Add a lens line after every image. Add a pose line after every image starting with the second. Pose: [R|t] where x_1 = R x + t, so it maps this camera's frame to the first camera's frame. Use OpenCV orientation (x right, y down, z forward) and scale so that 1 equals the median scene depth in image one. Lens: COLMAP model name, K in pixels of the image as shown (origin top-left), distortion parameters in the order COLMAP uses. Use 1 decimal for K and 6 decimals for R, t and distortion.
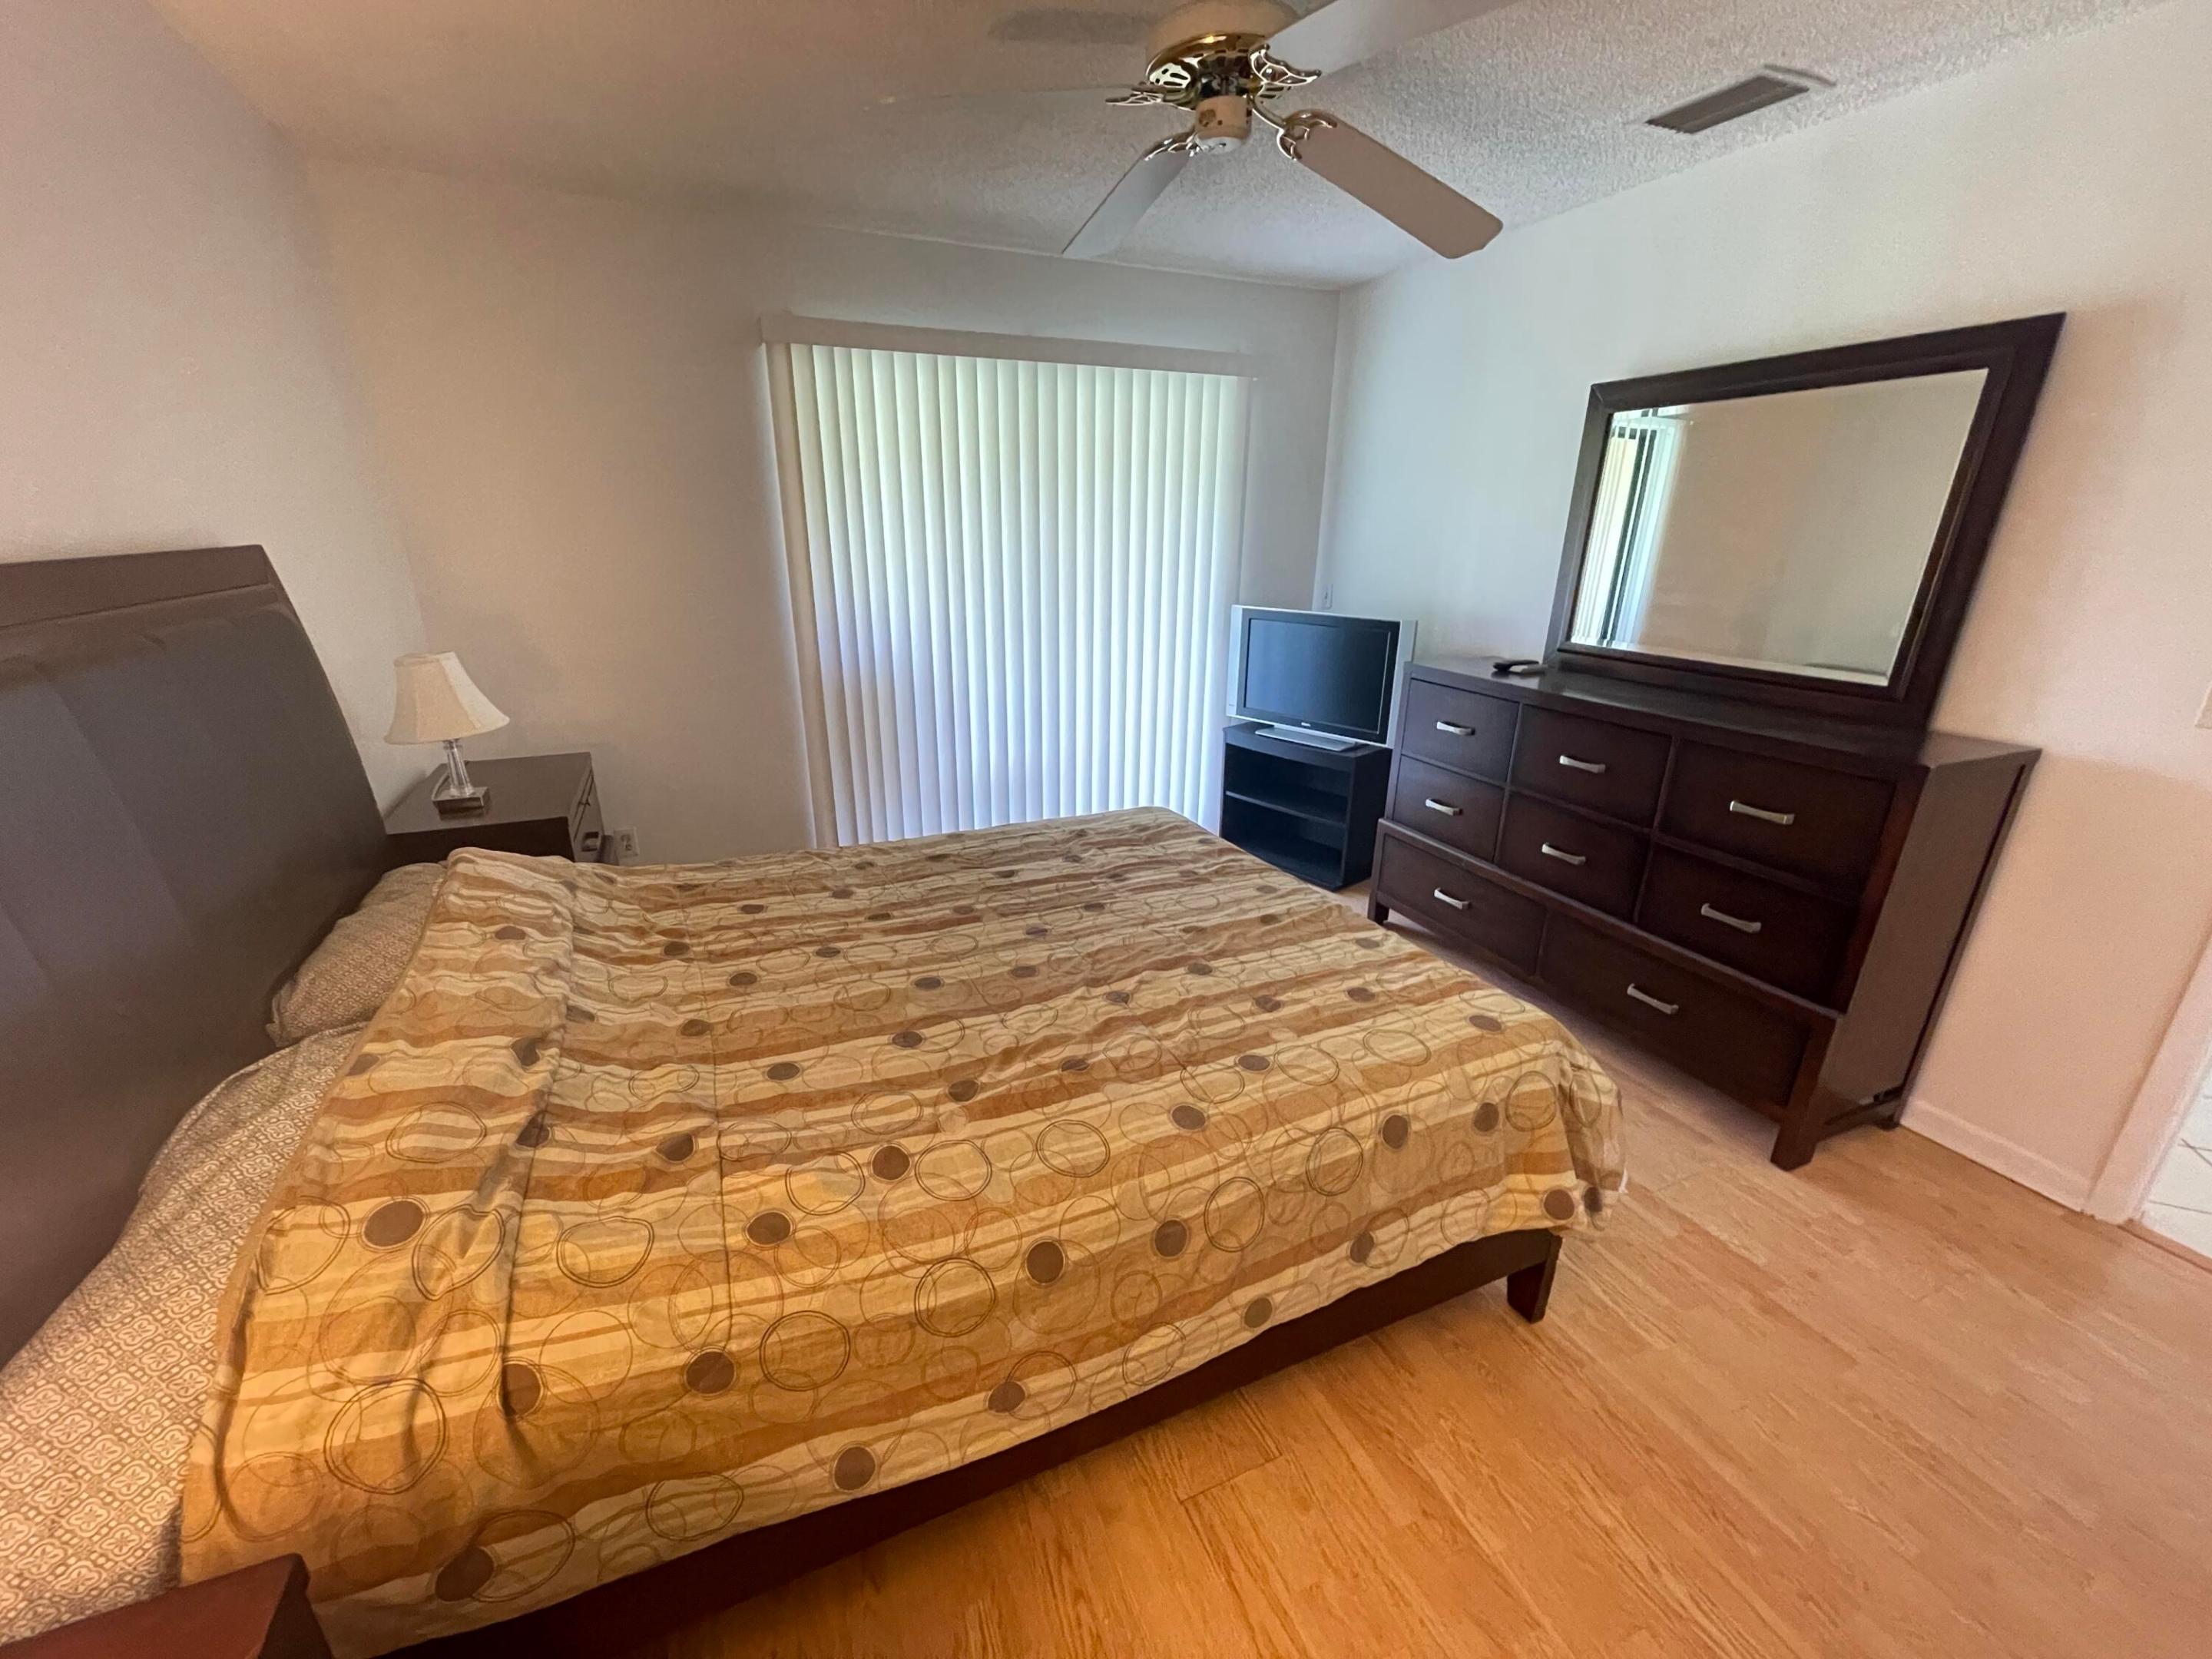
lens RADIAL K [[890.3, 0, 1100.6], [0, 890.3, 840.9], [0, 0, 1]] dist [-0.001979, 0.001038]
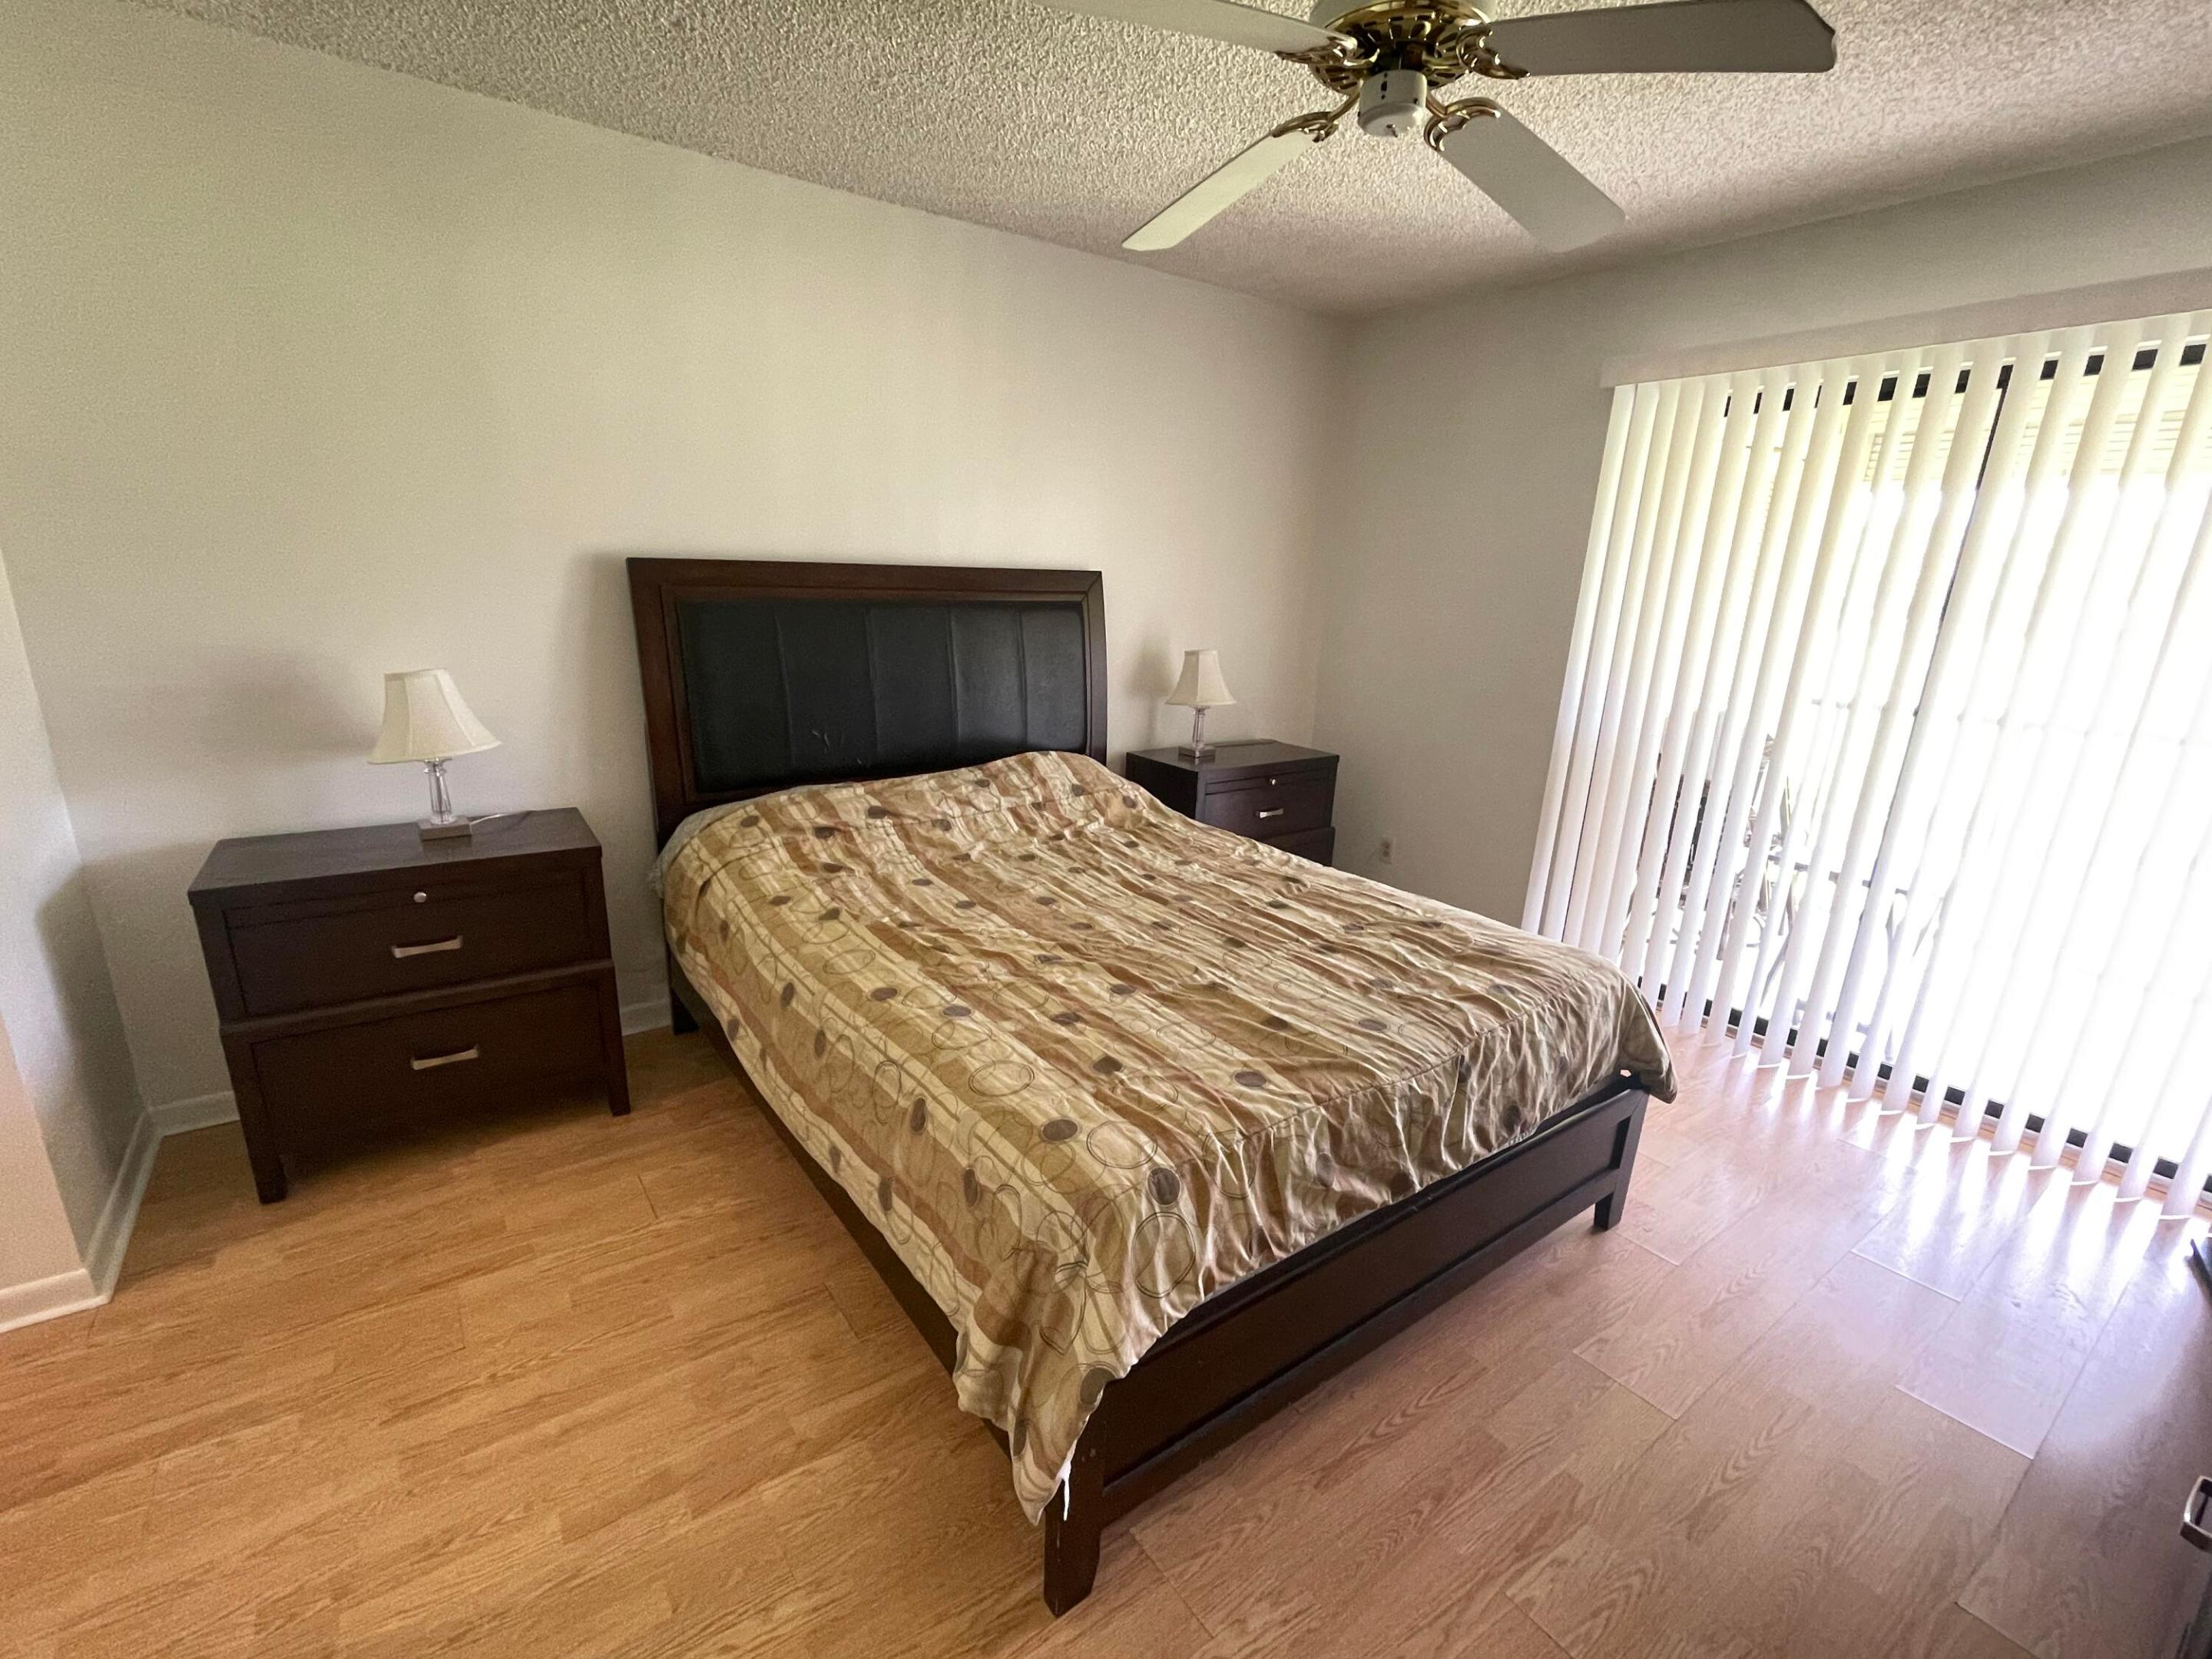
lens RADIAL K [[974.7, 0, 1096.8], [0, 974.7, 836.0], [0, 0, 1]] dist [0.000404, -0.000213]
pose [[0.216722, 0.262183, -0.940368, 1.076596], [-0.359771, 0.916913, 0.172728, -0.187092], [0.907522, 0.300883, 0.293041, 0.608406]]
